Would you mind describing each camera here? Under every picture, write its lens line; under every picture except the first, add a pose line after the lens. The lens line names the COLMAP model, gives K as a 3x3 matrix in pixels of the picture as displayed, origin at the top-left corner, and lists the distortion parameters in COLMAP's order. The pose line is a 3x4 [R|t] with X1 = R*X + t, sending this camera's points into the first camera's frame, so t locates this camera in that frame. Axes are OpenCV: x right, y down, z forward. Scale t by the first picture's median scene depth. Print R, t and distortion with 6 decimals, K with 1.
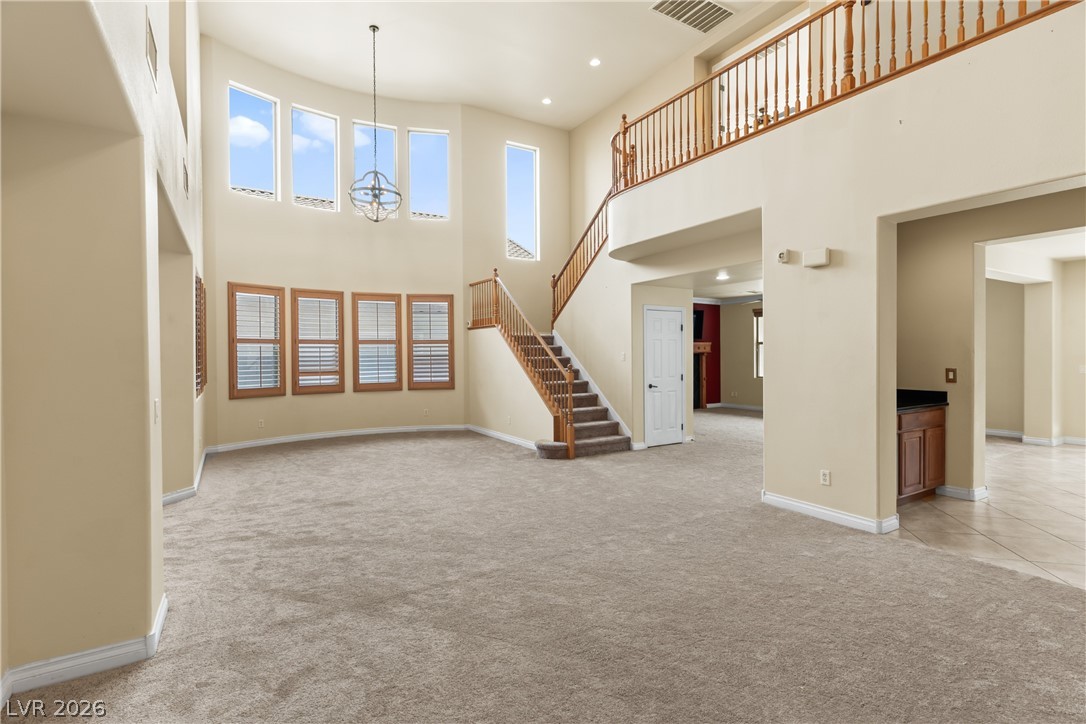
lens RADIAL K [[511.8, 0, 540.5], [0, 511.8, 359.0], [0, 0, 1]] dist [-0.003758, 0.002307]
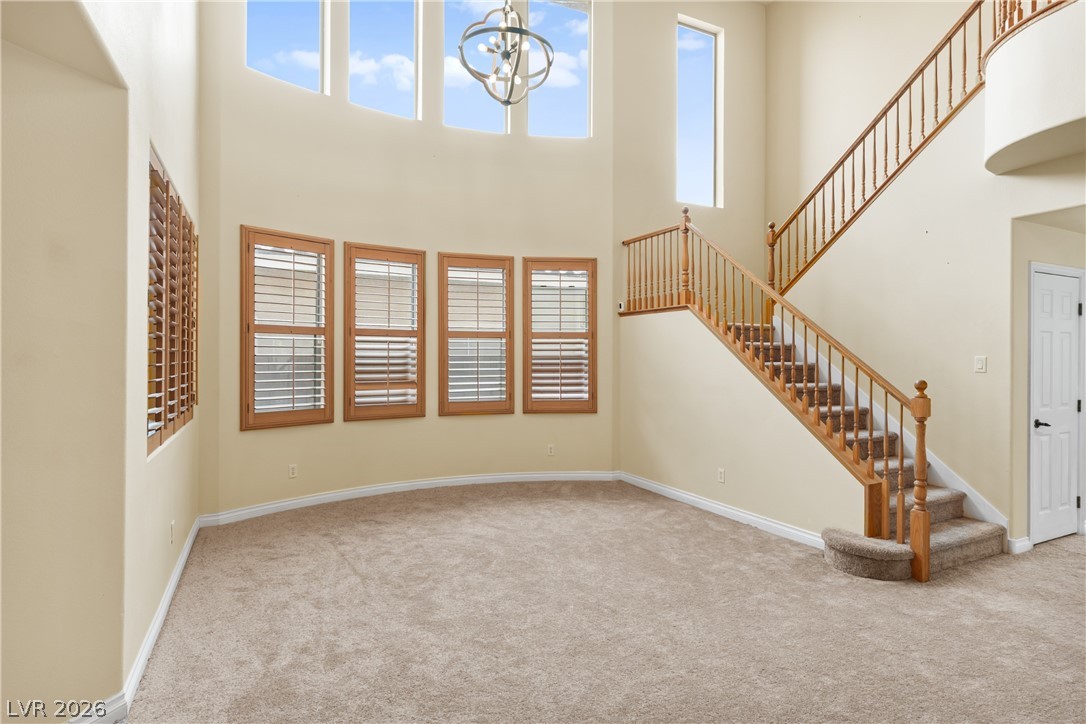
lens RADIAL K [[567.8, 0, 542.4], [0, 567.8, 359.3], [0, 0, 1]] dist [0.000491, 0.001950]
pose [[0.996222, 0.011442, -0.086085, -0.192462], [-0.011821, 0.999923, -0.003883, -0.001980], [0.086034, 0.004886, 0.996280, 0.348592]]
